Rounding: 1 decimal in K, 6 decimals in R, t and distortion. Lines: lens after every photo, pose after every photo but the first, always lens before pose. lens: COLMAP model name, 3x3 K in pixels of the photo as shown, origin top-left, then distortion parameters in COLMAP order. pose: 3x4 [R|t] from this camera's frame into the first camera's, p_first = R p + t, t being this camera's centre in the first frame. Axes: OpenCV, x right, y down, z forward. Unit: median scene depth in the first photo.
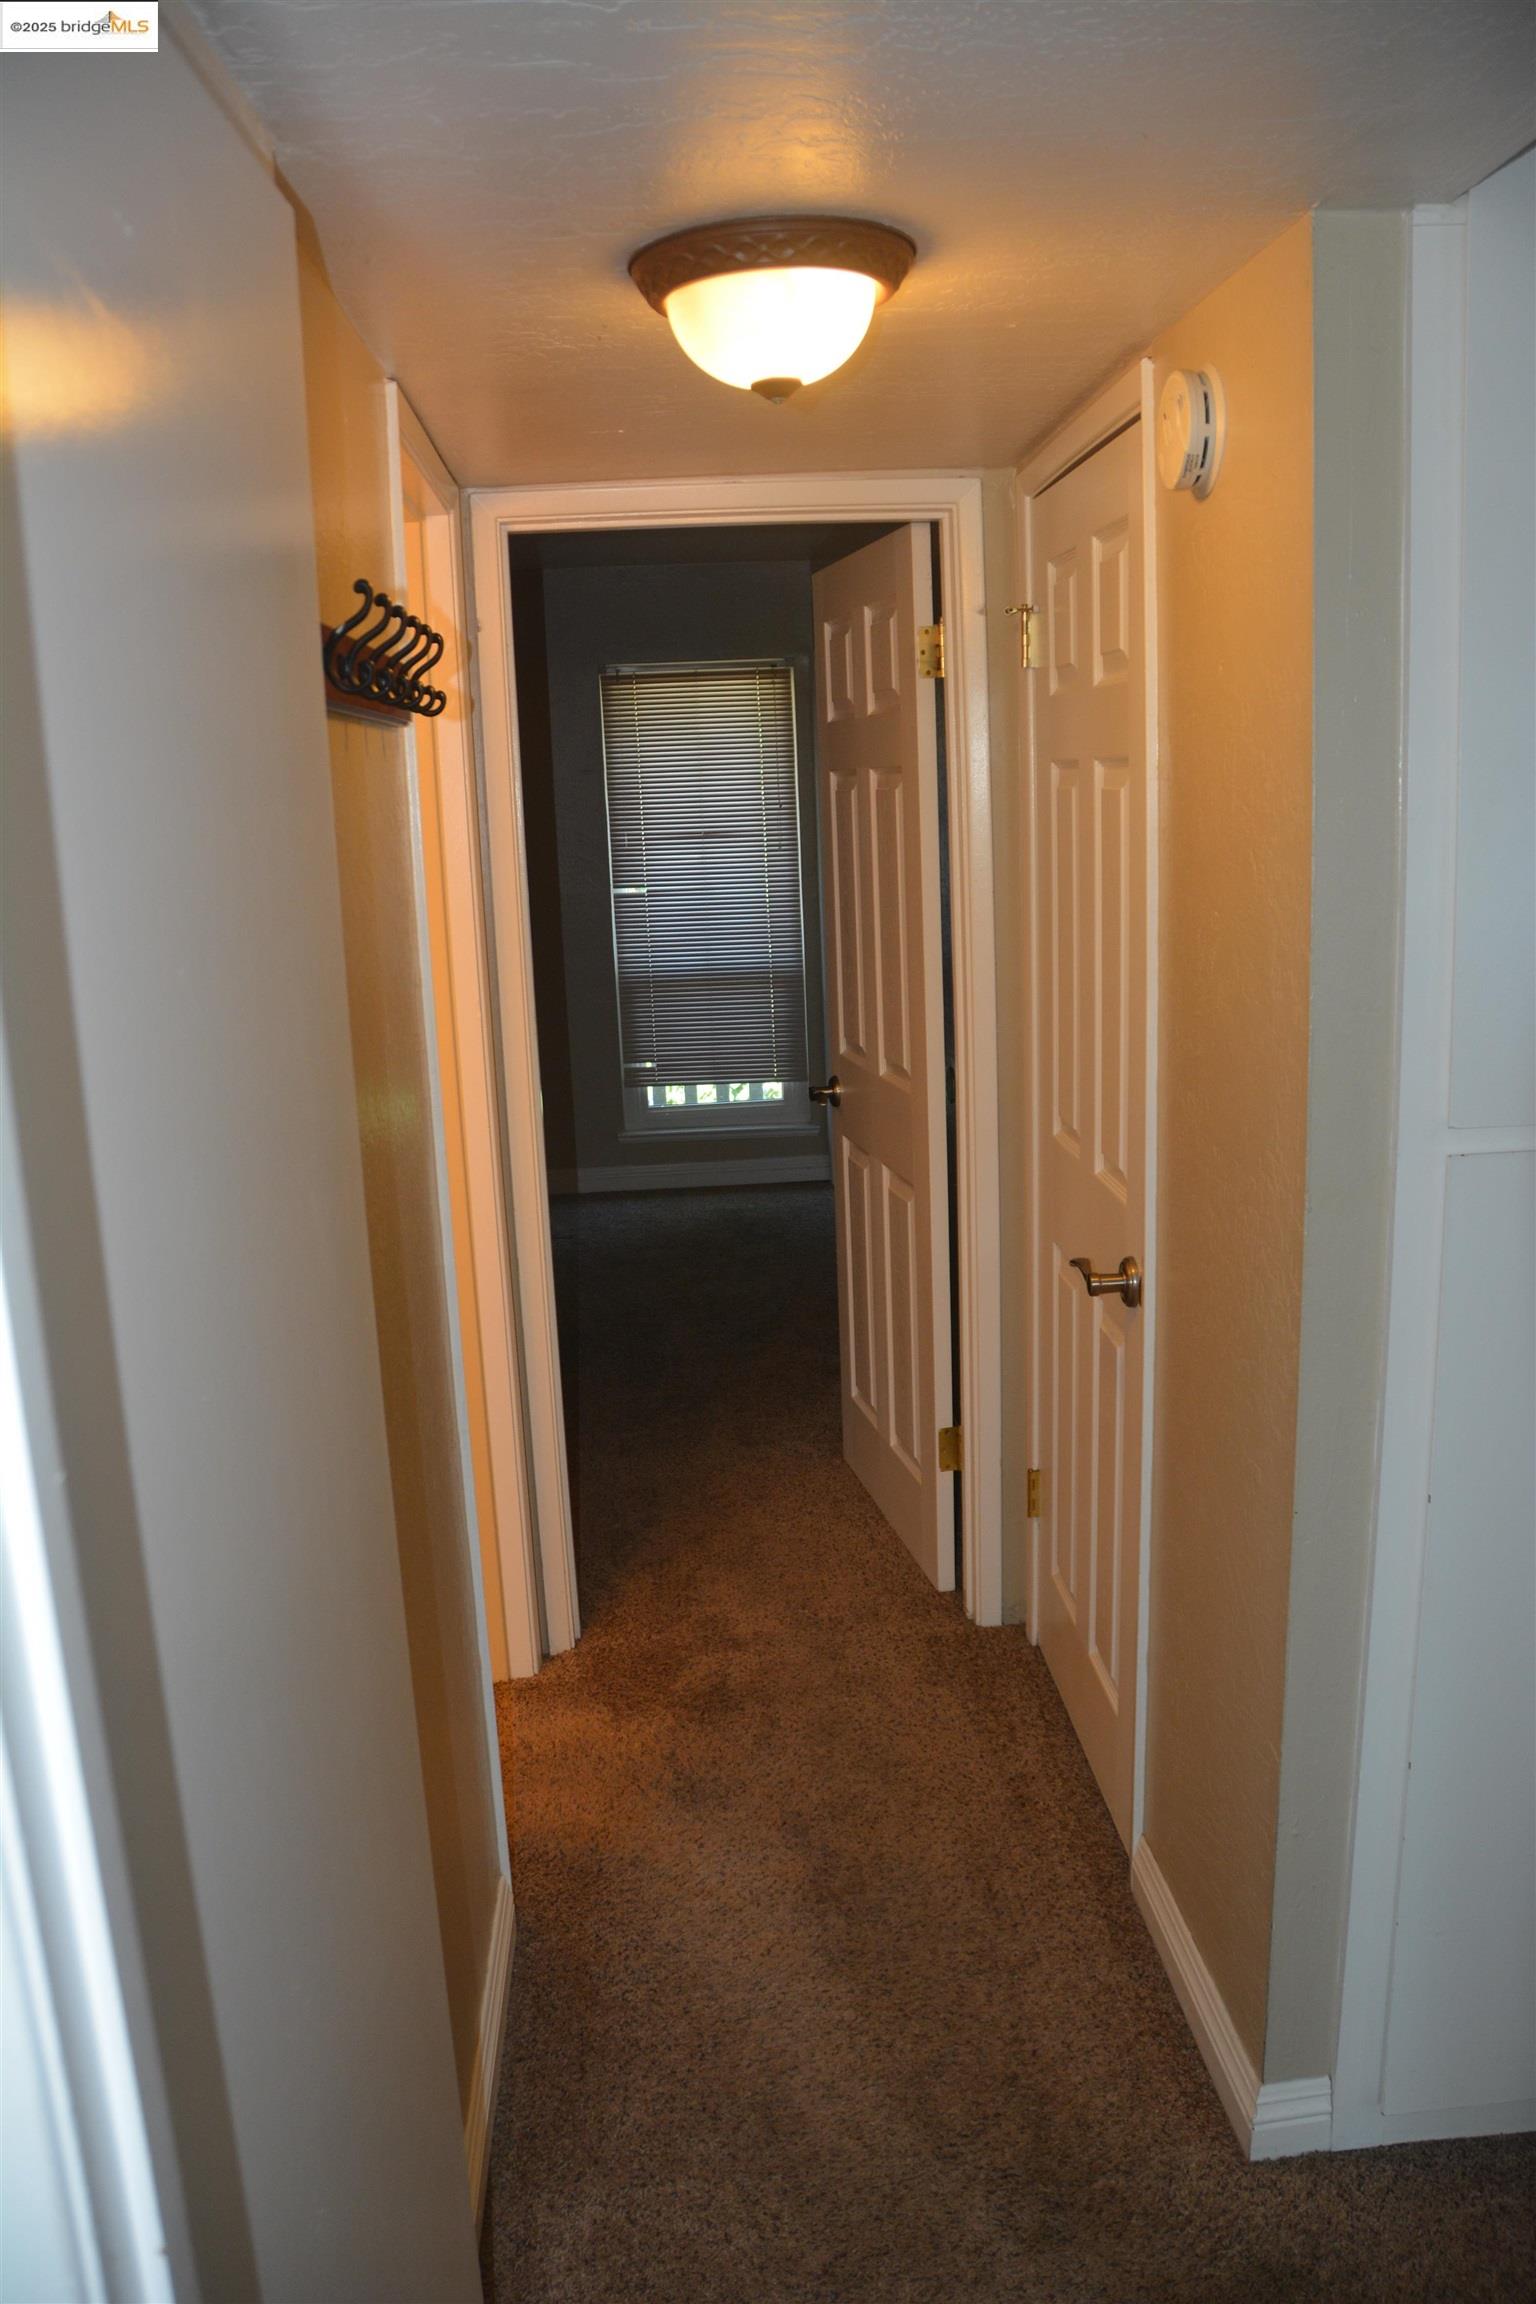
lens RADIAL K [[1797.8, 0, 768.0], [0, 1797.8, 1152.0], [0, 0, 1]] dist [-0.162492, 0.118370]
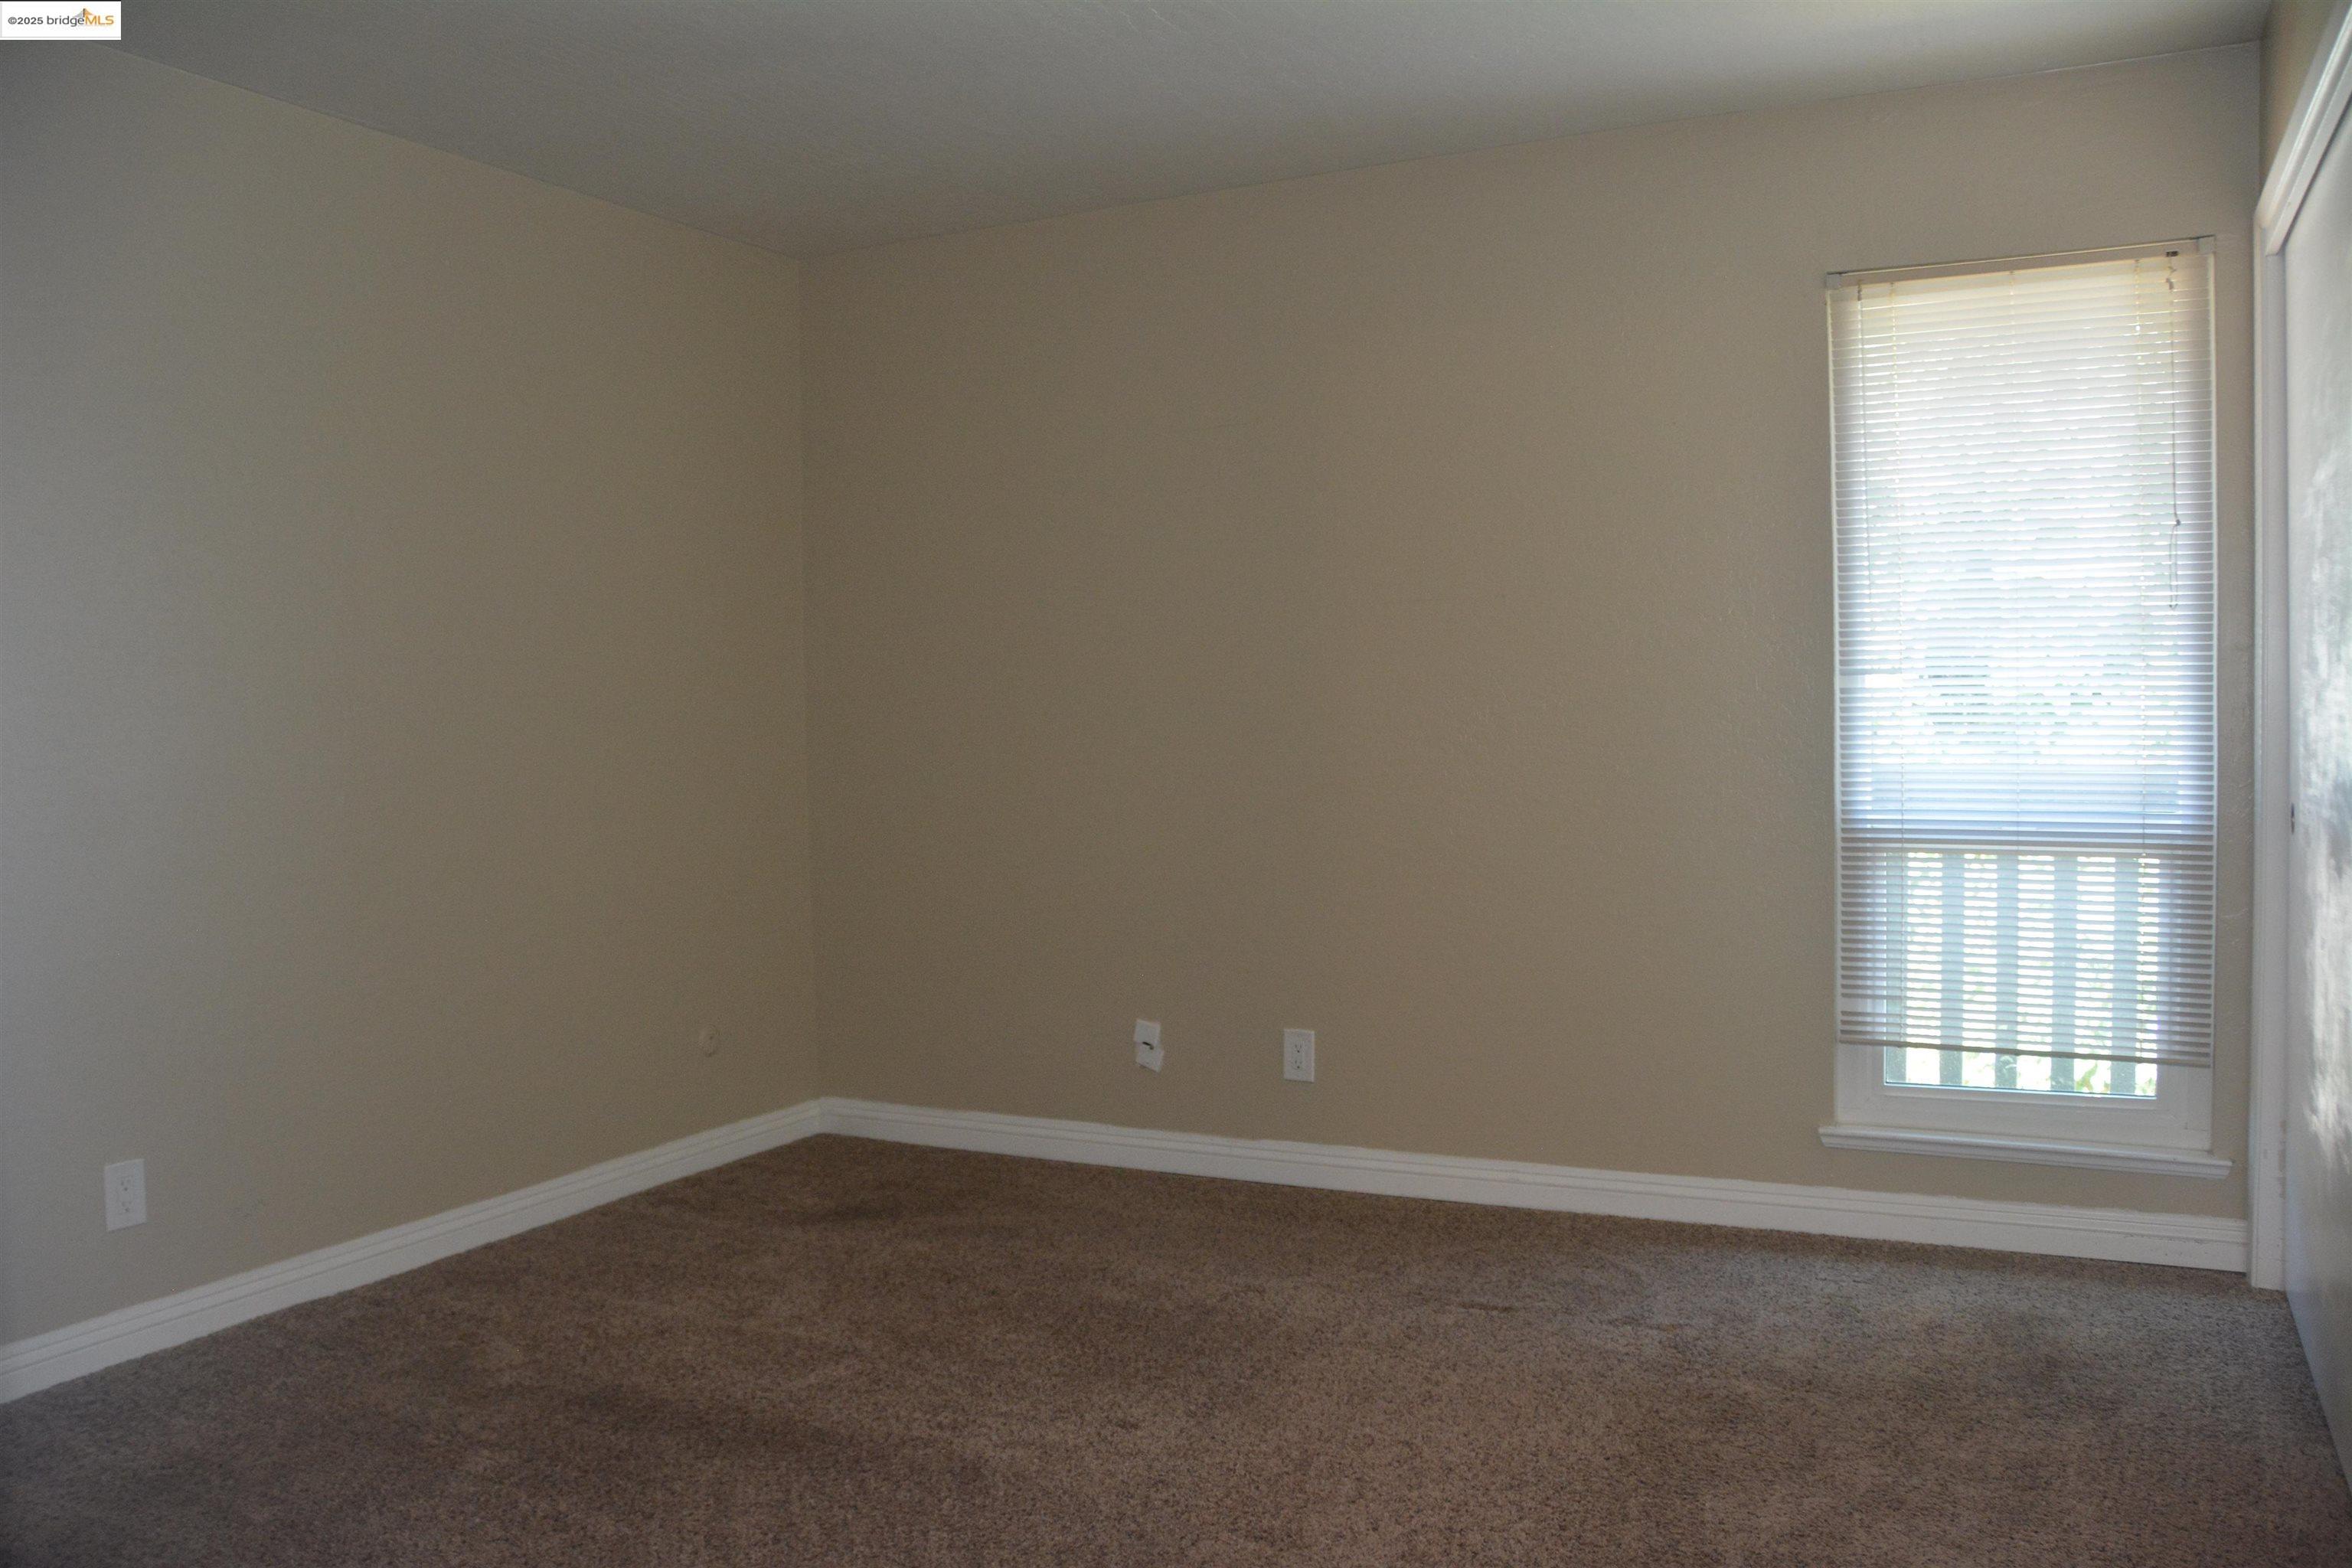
lens RADIAL K [[1835.3, 0, 1176.0], [0, 1835.3, 784.0], [0, 0, 1]] dist [-0.162492, 0.118370]
pose [[0.864970, 0.044984, -0.499804, 0.013426], [-0.128632, 0.982573, -0.134179, -0.014288], [0.485058, 0.180351, 0.855682, 0.427842]]
